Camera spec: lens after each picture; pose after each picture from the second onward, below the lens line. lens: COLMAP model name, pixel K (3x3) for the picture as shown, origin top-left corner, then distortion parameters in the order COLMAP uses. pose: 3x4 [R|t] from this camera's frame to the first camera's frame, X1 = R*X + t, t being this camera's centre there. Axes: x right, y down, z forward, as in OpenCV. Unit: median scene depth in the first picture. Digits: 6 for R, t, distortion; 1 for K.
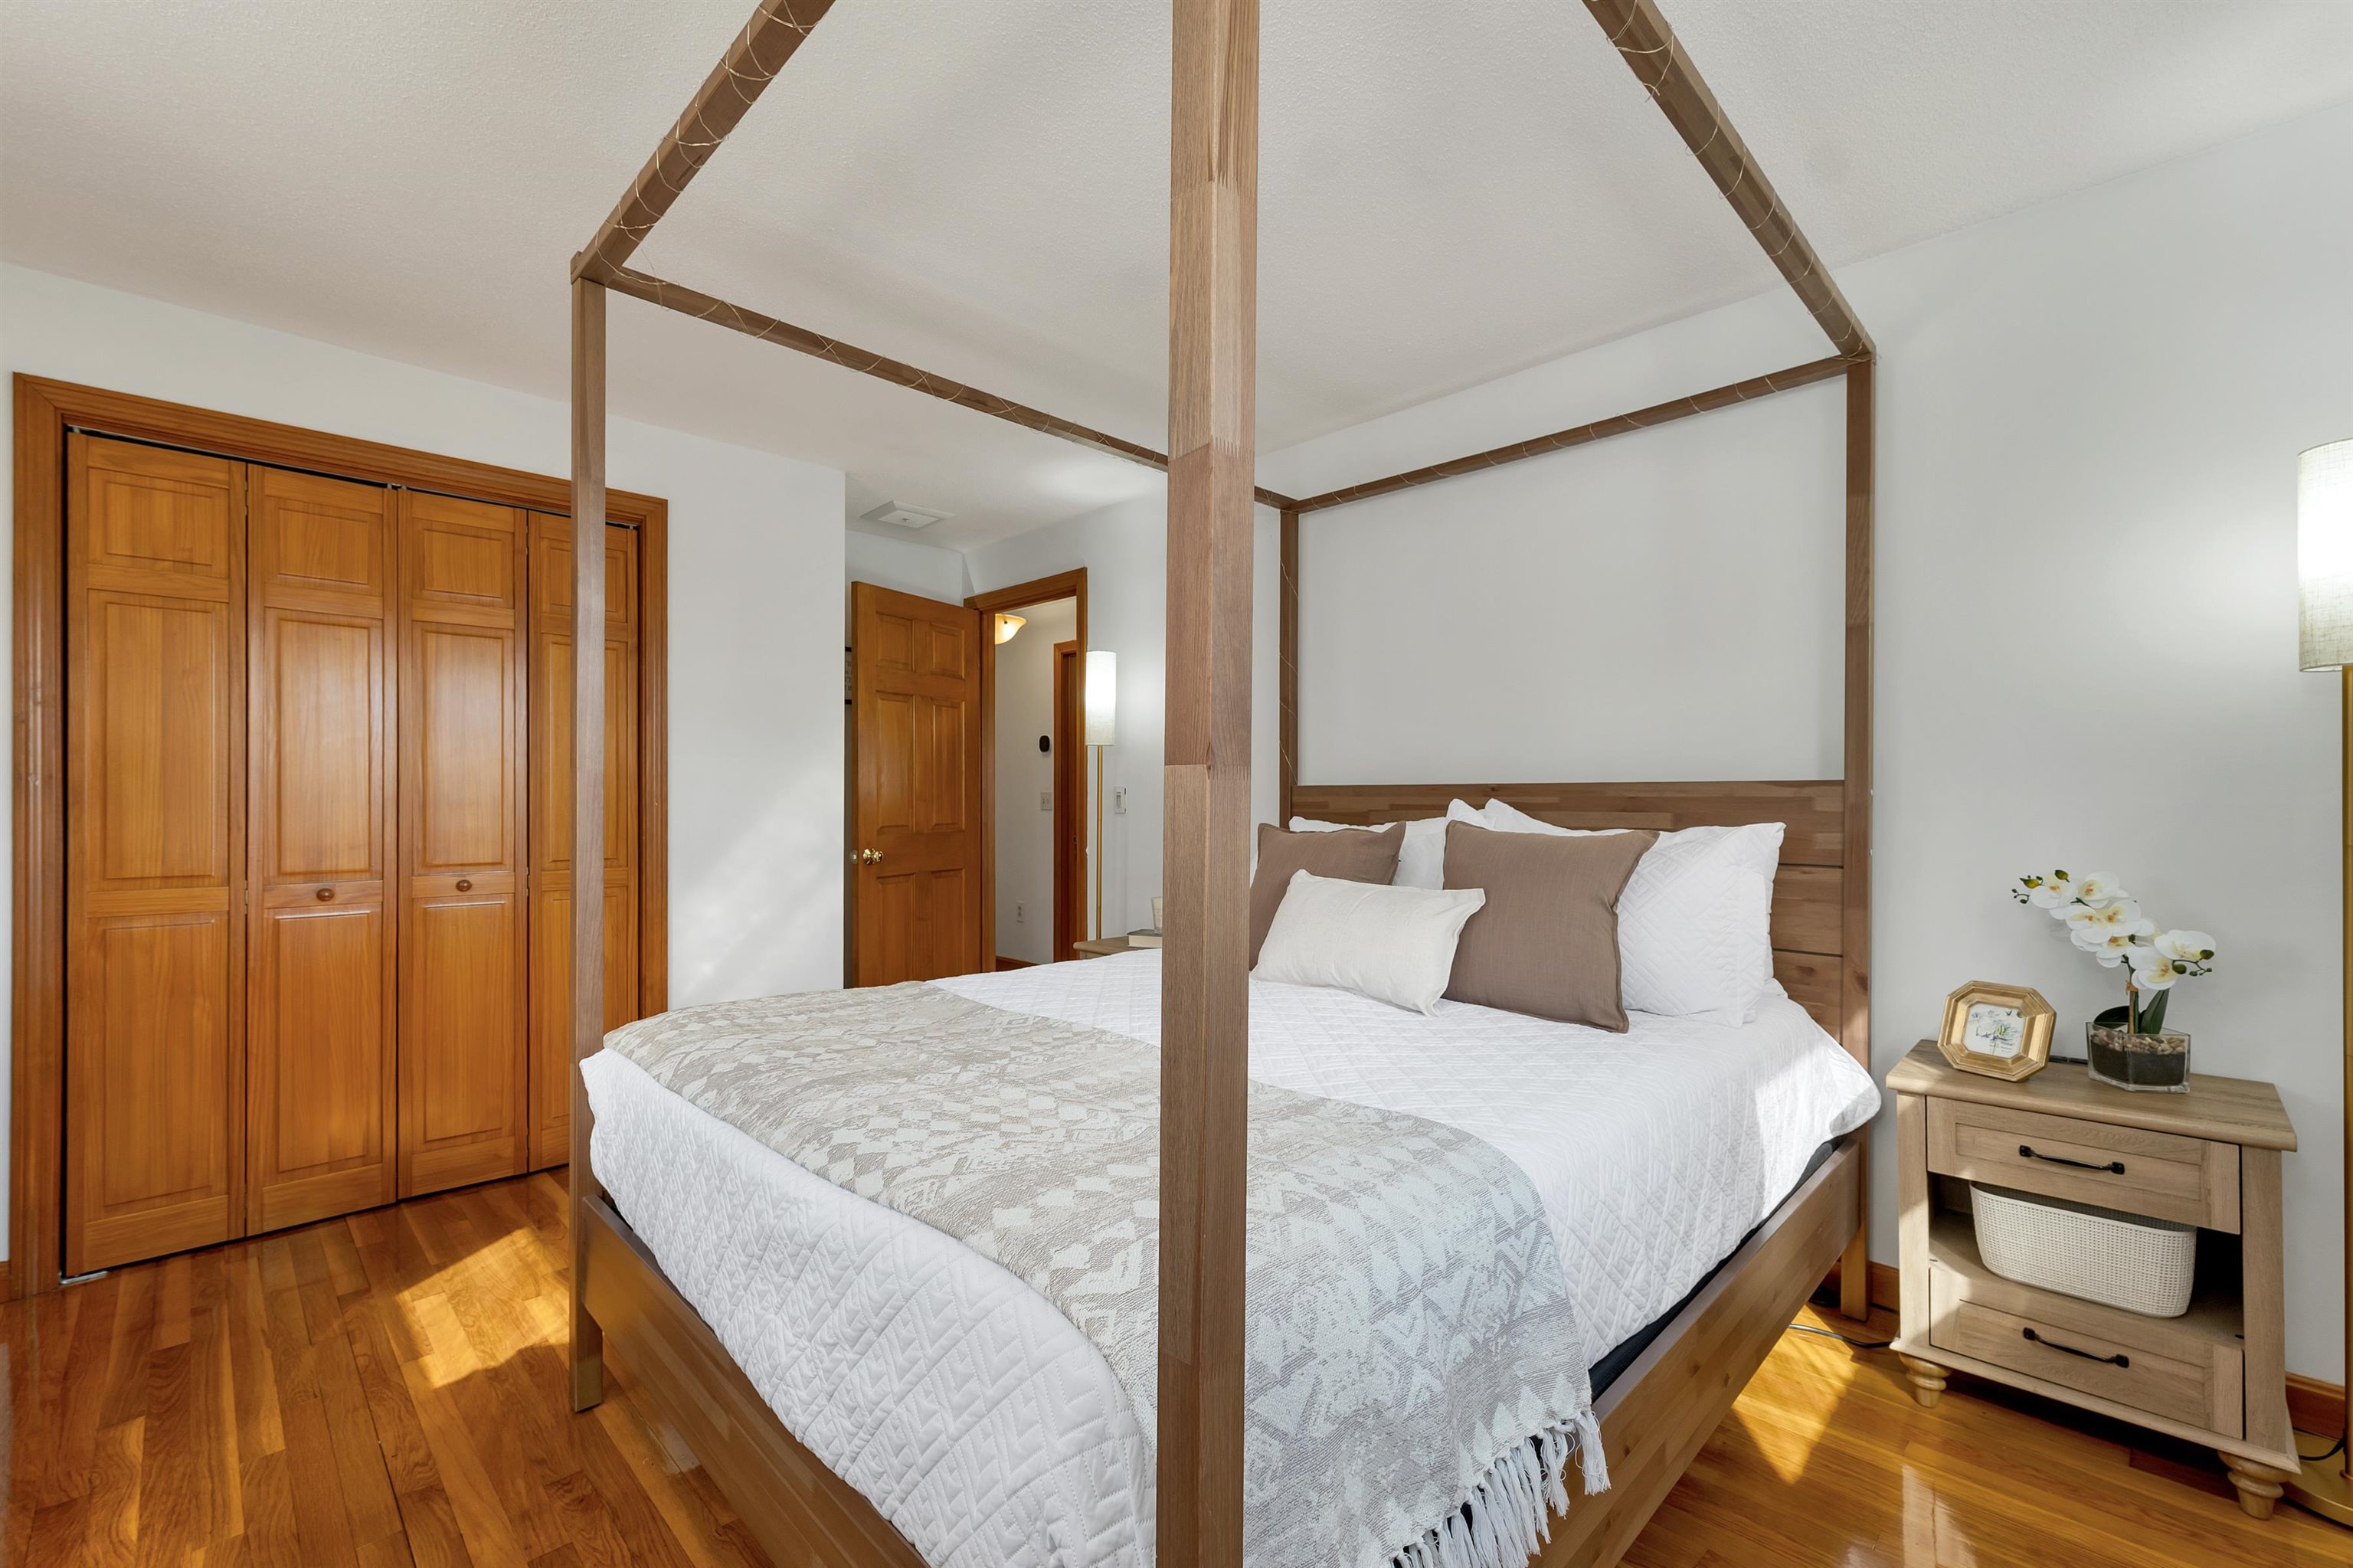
lens RADIAL K [[981.6, 0, 1172.4], [0, 981.6, 801.1], [0, 0, 1]] dist [-0.002631, -0.000116]
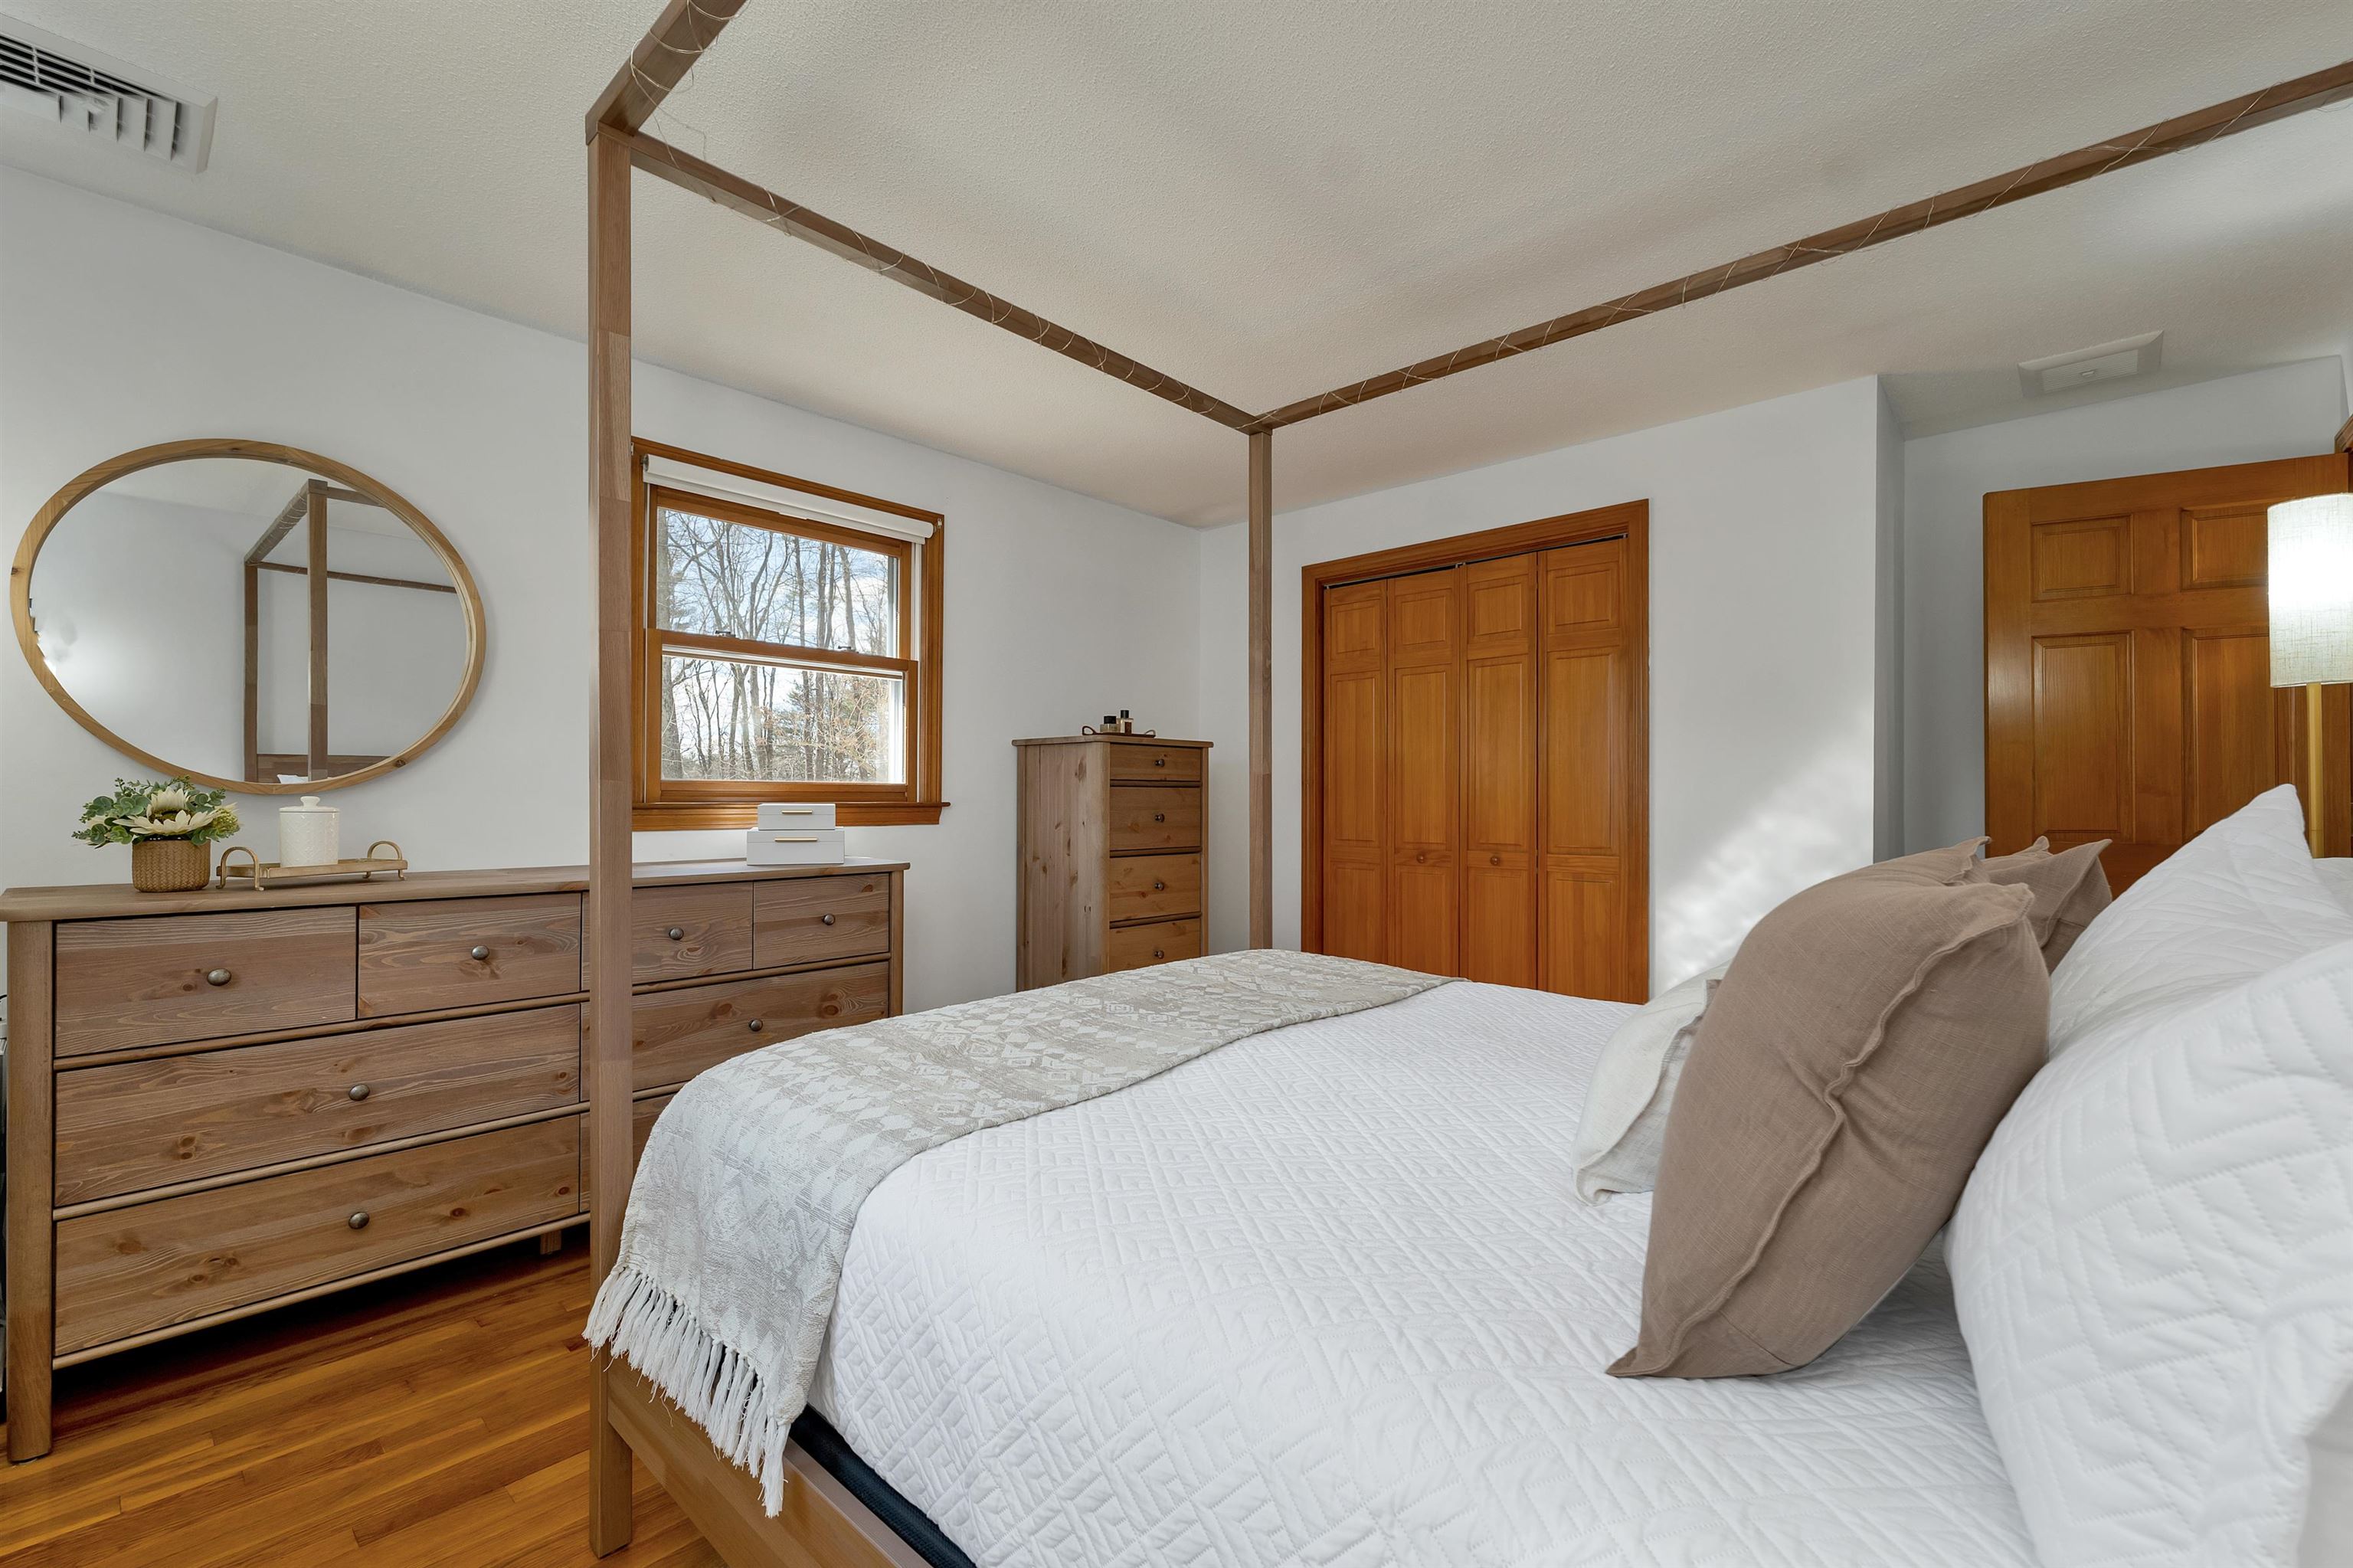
lens RADIAL K [[981.6, 0, 1172.4], [0, 981.6, 801.1], [0, 0, 1]] dist [-0.002631, -0.000116]
pose [[0.058087, 0.004625, -0.998301, 0.716014], [0.000615, 0.999989, 0.004668, 0.002626], [0.998311, -0.000885, 0.058083, 0.677741]]
